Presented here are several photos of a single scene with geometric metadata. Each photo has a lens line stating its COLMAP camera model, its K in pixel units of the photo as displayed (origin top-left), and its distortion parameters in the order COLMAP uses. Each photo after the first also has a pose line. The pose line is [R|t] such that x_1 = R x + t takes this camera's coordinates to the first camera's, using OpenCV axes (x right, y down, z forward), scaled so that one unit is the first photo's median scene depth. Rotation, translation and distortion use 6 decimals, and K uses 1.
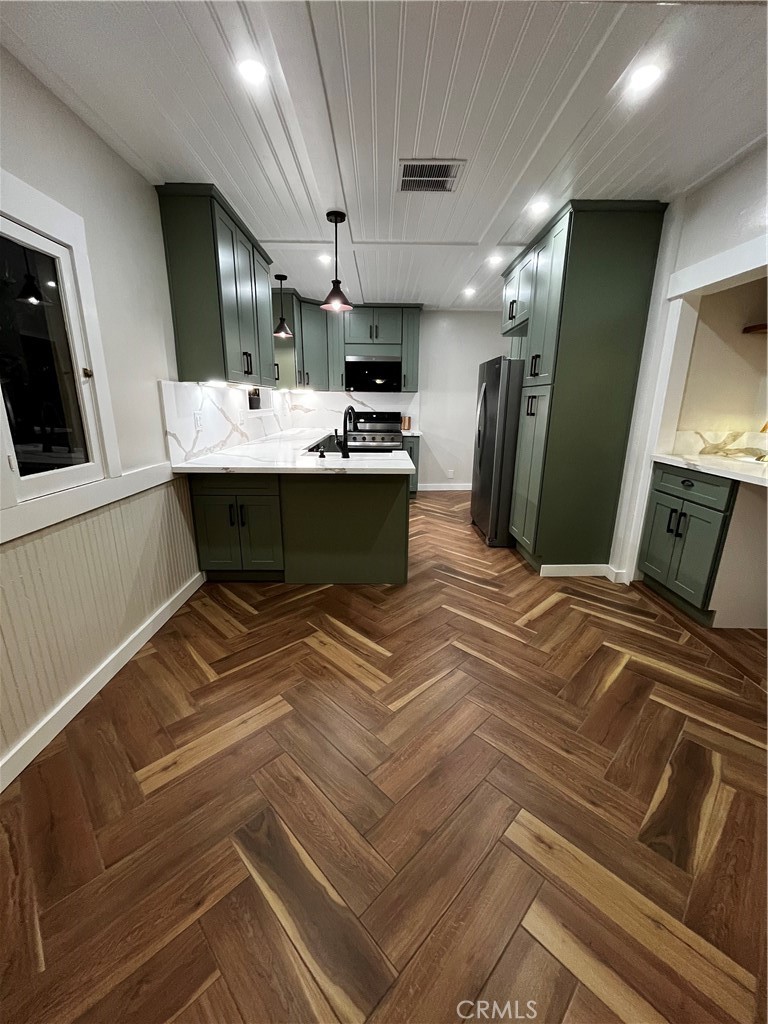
lens RADIAL K [[412.6, 0, 384.4], [0, 412.6, 512.1], [0, 0, 1]] dist [-0.004106, 0.000413]
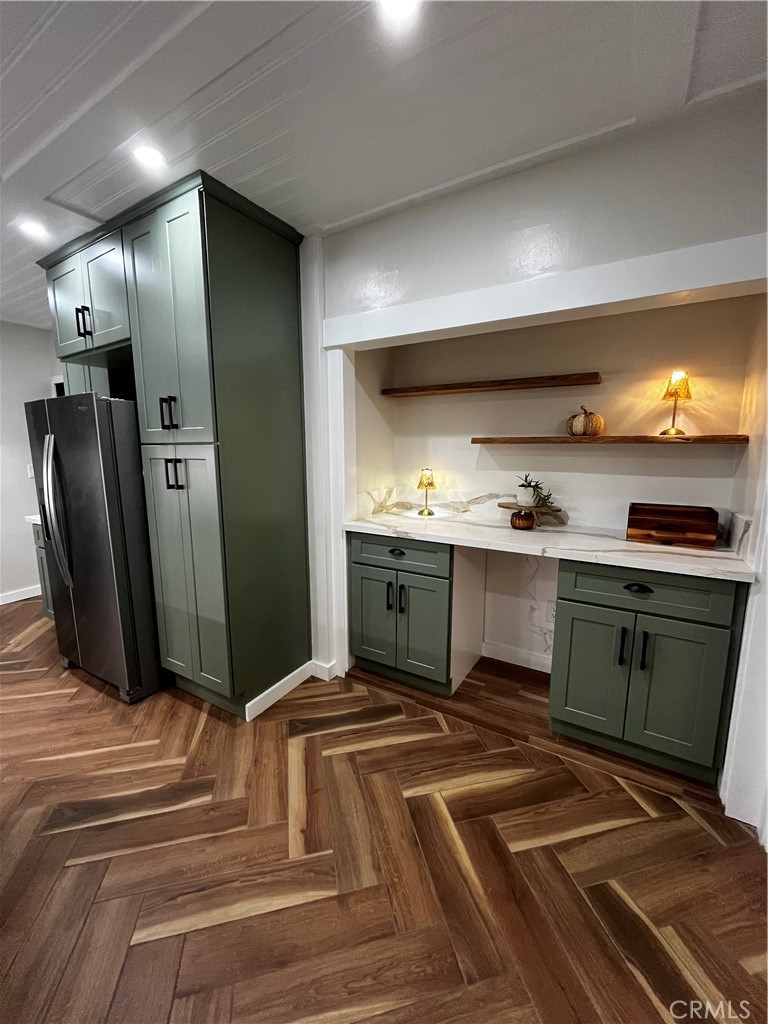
lens RADIAL K [[412.6, 0, 384.0], [0, 412.6, 511.9], [0, 0, 1]] dist [-0.004106, 0.000413]
pose [[0.521611, -0.143878, 0.840964, -0.019237], [0.230103, 0.972877, 0.023724, -0.145608], [-0.821568, 0.181133, 0.540570, 0.412409]]
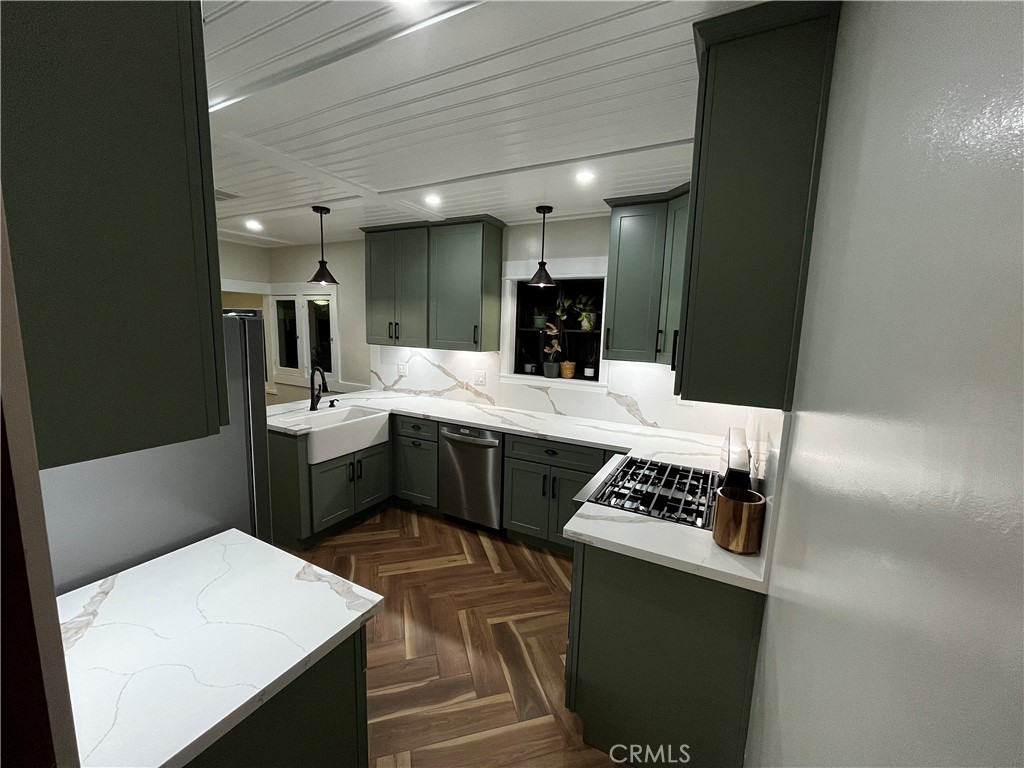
lens RADIAL K [[412.6, 0, 513.5], [0, 412.6, 380.7], [0, 0, 1]] dist [-0.004106, 0.000413]
pose [[-0.469429, 0.094406, -0.877909, 0.617744], [-0.264552, 0.933553, 0.241849, -0.612107], [0.842407, 0.345784, -0.413261, 1.863475]]
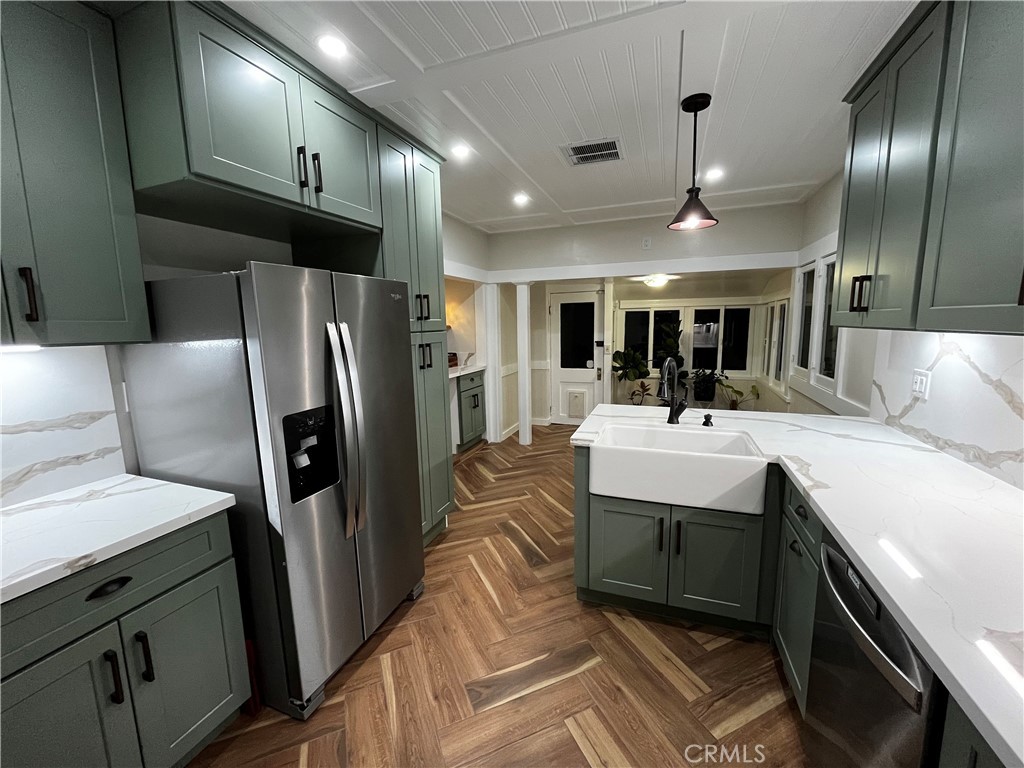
lens RADIAL K [[412.6, 0, 512.9], [0, 412.6, 384.8], [0, 0, 1]] dist [-0.004106, 0.000413]
pose [[-0.933743, -0.043249, 0.355320, -0.085142], [0.104775, 0.916170, 0.386852, -0.509996], [-0.342265, 0.398449, -0.850936, 1.685926]]
